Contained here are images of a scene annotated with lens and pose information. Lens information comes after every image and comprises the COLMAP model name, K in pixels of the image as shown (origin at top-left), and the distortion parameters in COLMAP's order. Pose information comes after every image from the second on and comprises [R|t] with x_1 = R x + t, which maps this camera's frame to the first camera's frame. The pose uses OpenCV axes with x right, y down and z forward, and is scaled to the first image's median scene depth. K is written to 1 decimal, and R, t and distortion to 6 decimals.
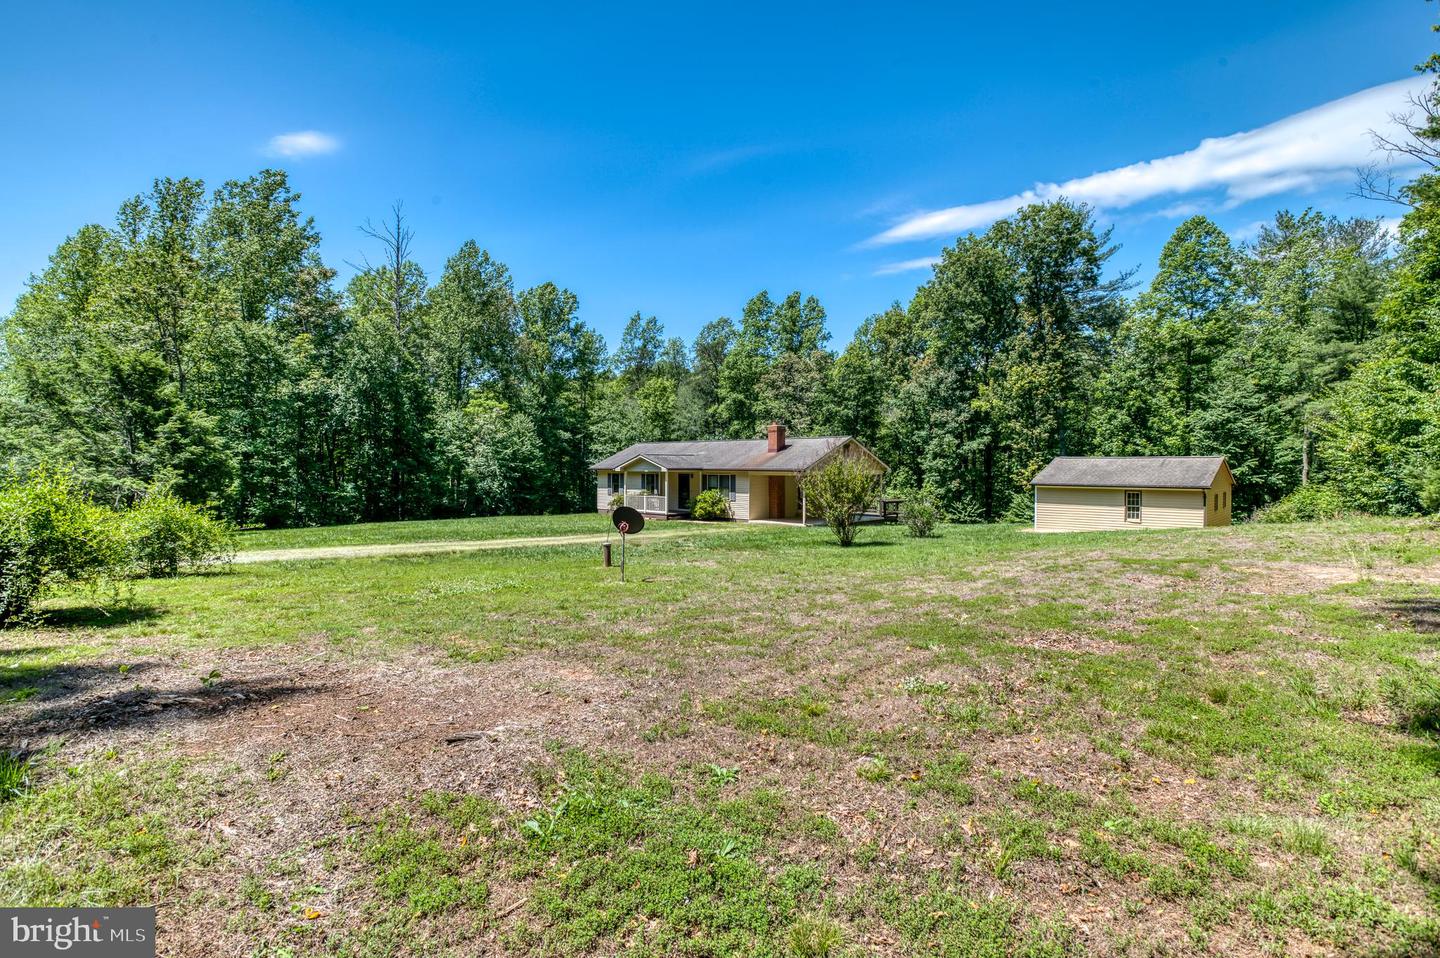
lens RADIAL K [[726.9, 0, 718.3], [0, 726.9, 471.9], [0, 0, 1]] dist [0.000956, 0.000145]
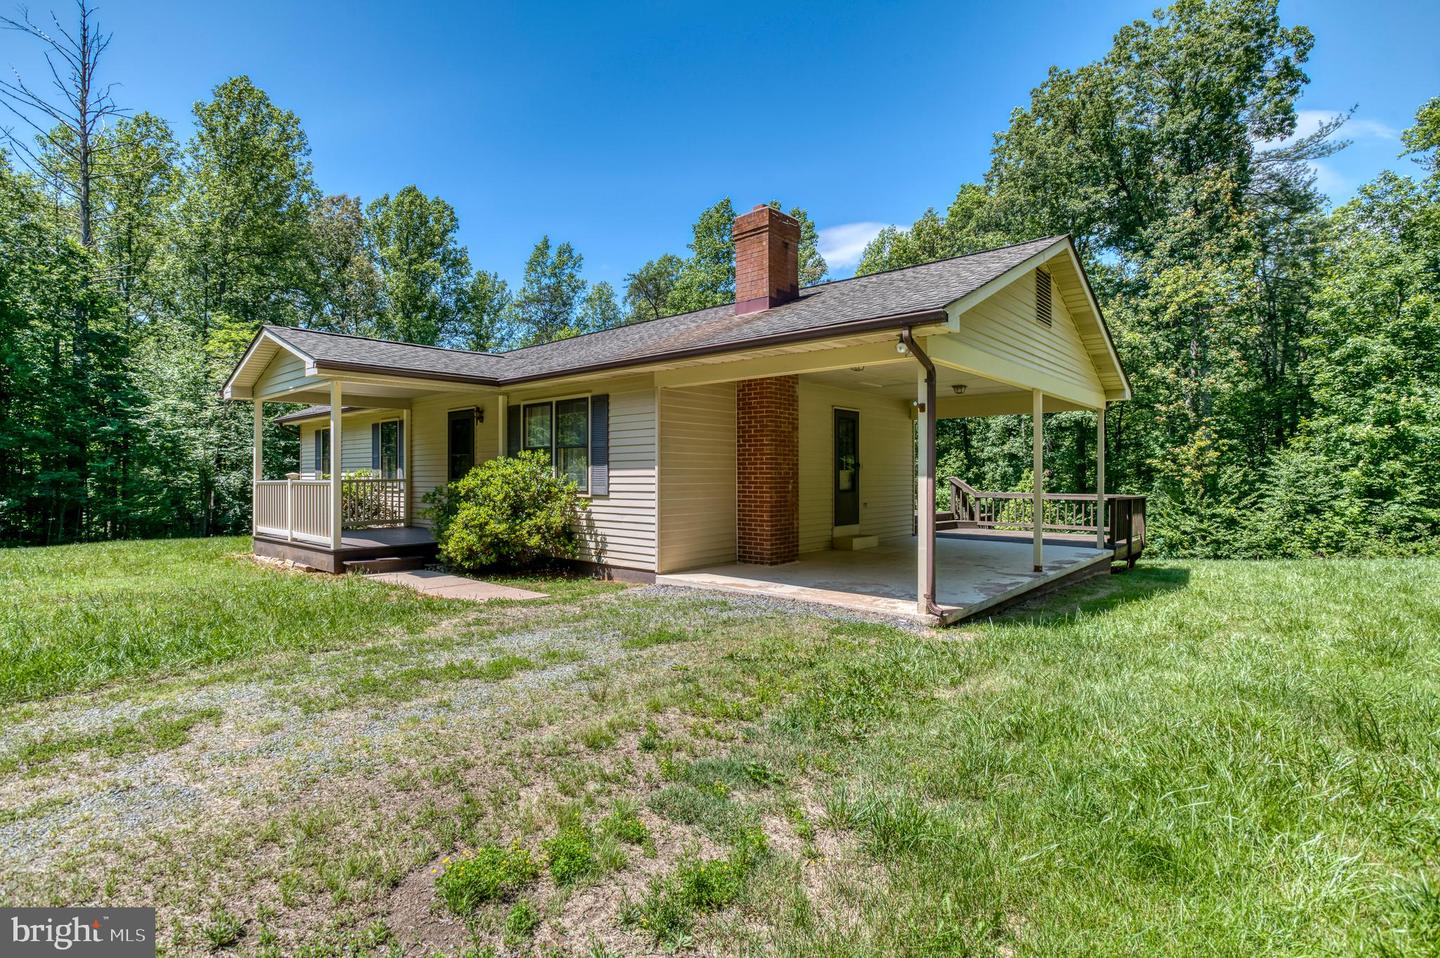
lens RADIAL K [[696.4, 0, 720.0], [0, 696.4, 479.0], [0, 0, 1]] dist [0.000367, 0.000750]
pose [[0.998658, 0.001253, 0.051781, 0.032175], [-0.001106, 0.999995, -0.002872, 0.021843], [-0.051784, 0.002811, 0.998654, 0.479275]]
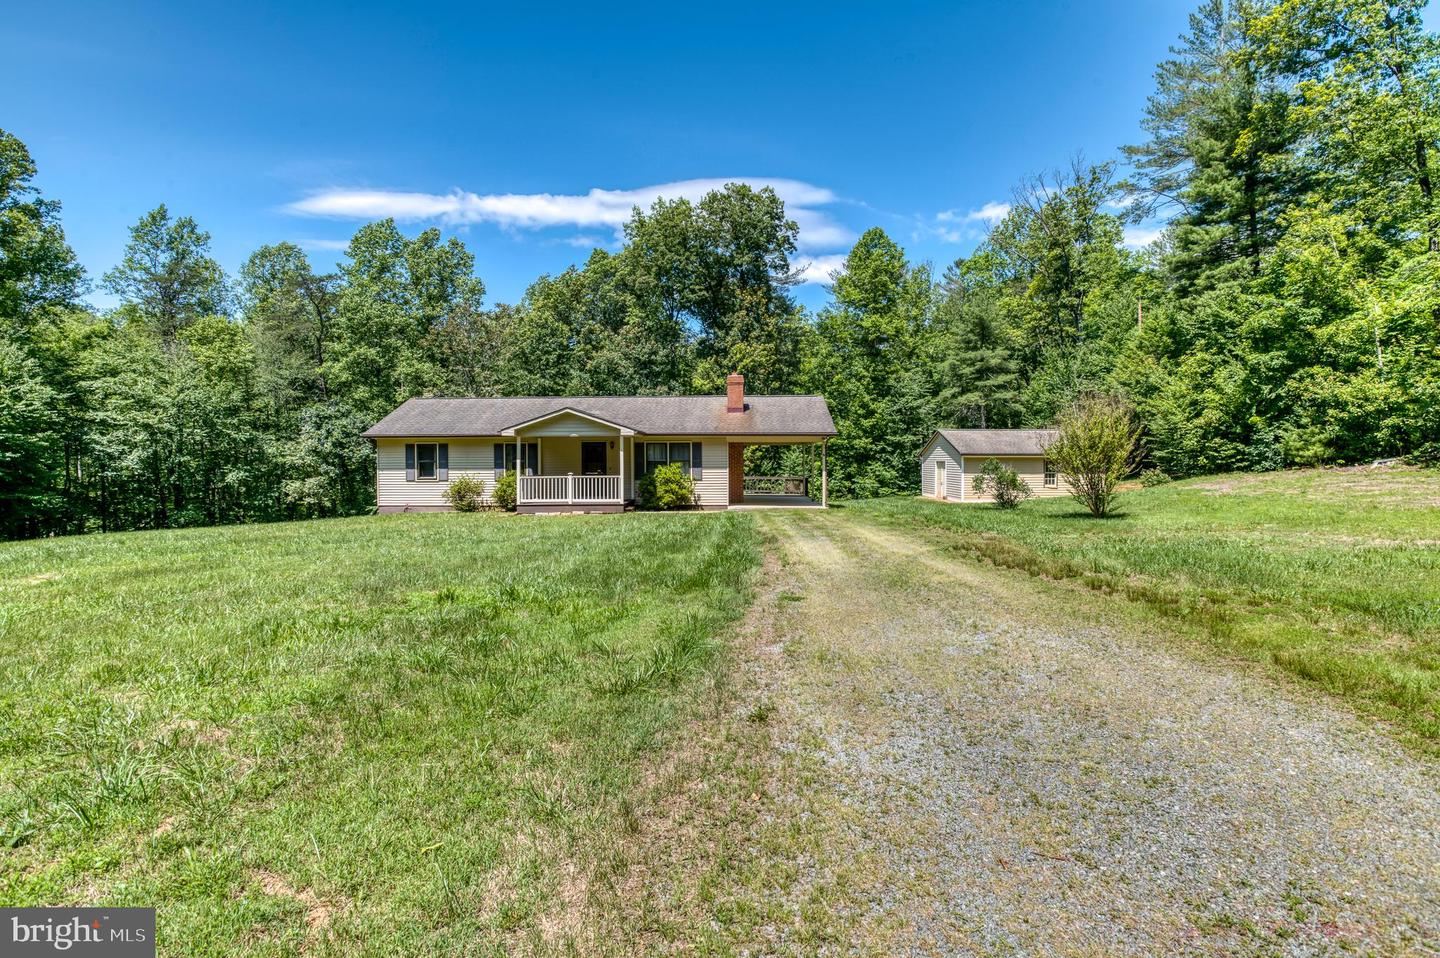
lens RADIAL K [[731.5, 0, 721.3], [0, 731.5, 472.6], [0, 0, 1]] dist [-0.001845, 0.000004]
pose [[0.732501, -0.013116, 0.680640, -0.281685], [0.009330, 0.999914, 0.009228, 0.016943], [-0.680703, -0.000409, 0.732560, 0.301160]]
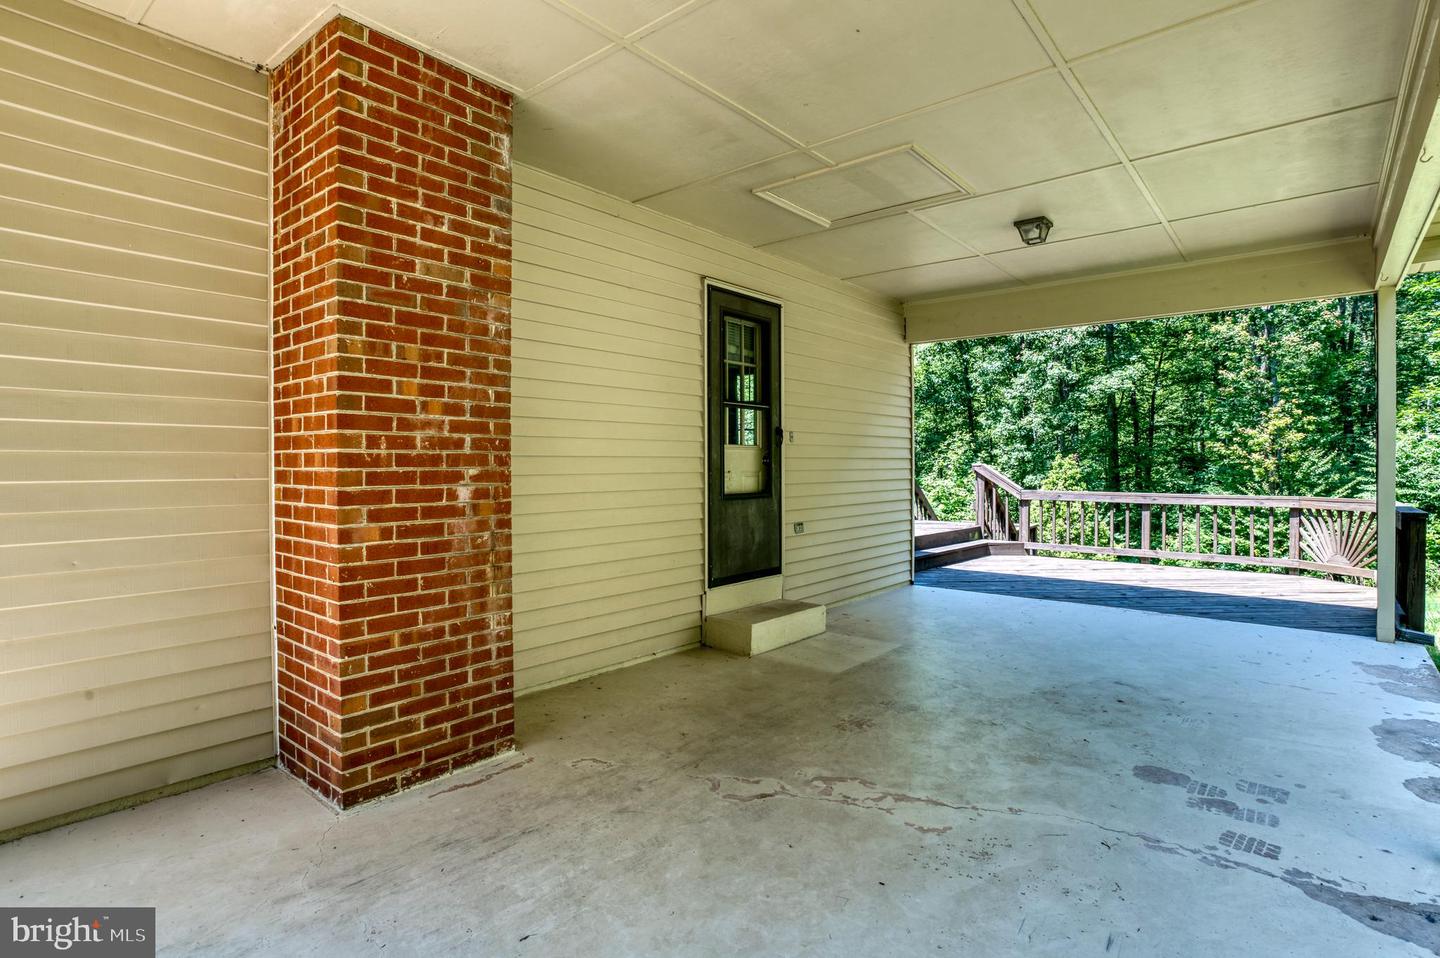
lens RADIAL K [[726.9, 0, 718.3], [0, 726.9, 471.9], [0, 0, 1]] dist [0.000956, 0.000145]
pose [[0.997581, -0.000612, 0.069514, 0.068685], [0.000558, 1.000000, 0.000783, 0.021871], [-0.069514, -0.000742, 0.997581, 0.590666]]
